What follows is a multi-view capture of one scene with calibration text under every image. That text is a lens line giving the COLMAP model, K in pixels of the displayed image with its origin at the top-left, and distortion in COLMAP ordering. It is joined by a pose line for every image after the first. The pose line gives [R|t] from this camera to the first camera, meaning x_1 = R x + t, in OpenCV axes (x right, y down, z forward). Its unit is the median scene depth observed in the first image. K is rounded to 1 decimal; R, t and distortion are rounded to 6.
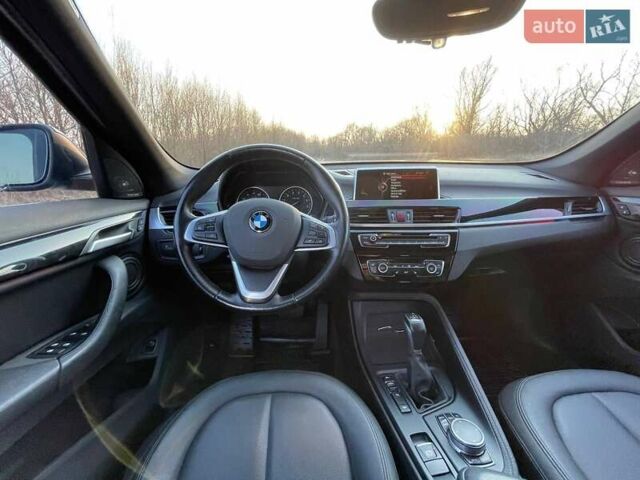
lens RADIAL K [[258.6, 0, 318.9], [0, 258.6, 241.0], [0, 0, 1]] dist [-0.004853, 0.001346]
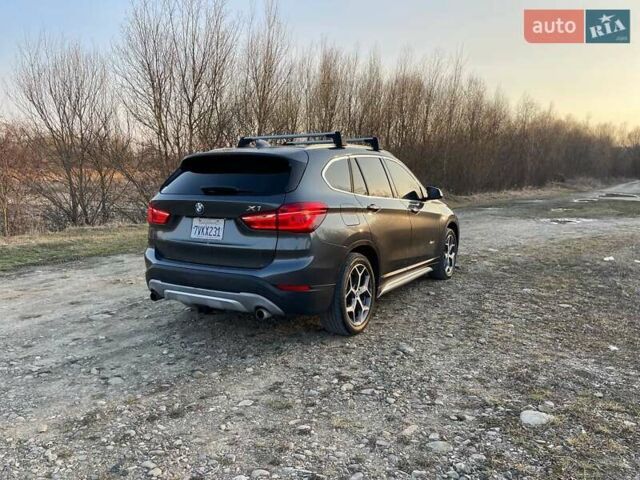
lens RADIAL K [[482.2, 0, 317.0], [0, 482.2, 239.5], [0, 0, 1]] dist [0.081477, -0.107362]
pose [[0.821342, 0.086109, -0.563899, 5.288219], [-0.186619, 0.974705, -0.122979, 2.011269], [0.539046, 0.206242, 0.816636, -7.258552]]
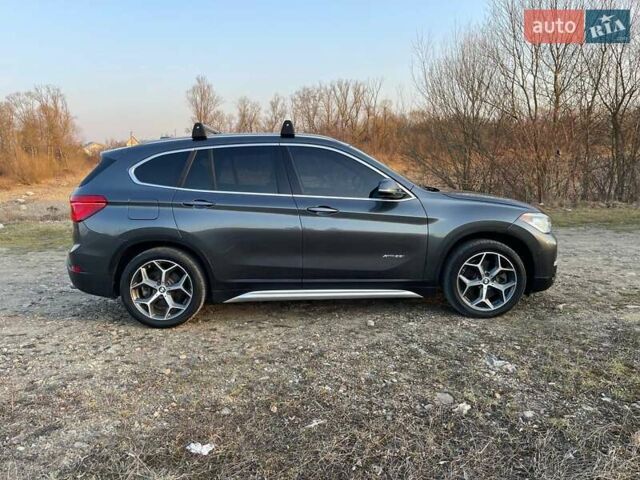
lens RADIAL K [[482.2, 0, 316.5], [0, 482.2, 242.3], [0, 0, 1]] dist [0.081477, -0.107362]
pose [[-0.031629, 0.173593, -0.984310, 8.391299], [-0.280066, 0.943812, 0.175450, -0.506744], [0.959459, 0.281221, 0.018766, 0.222153]]
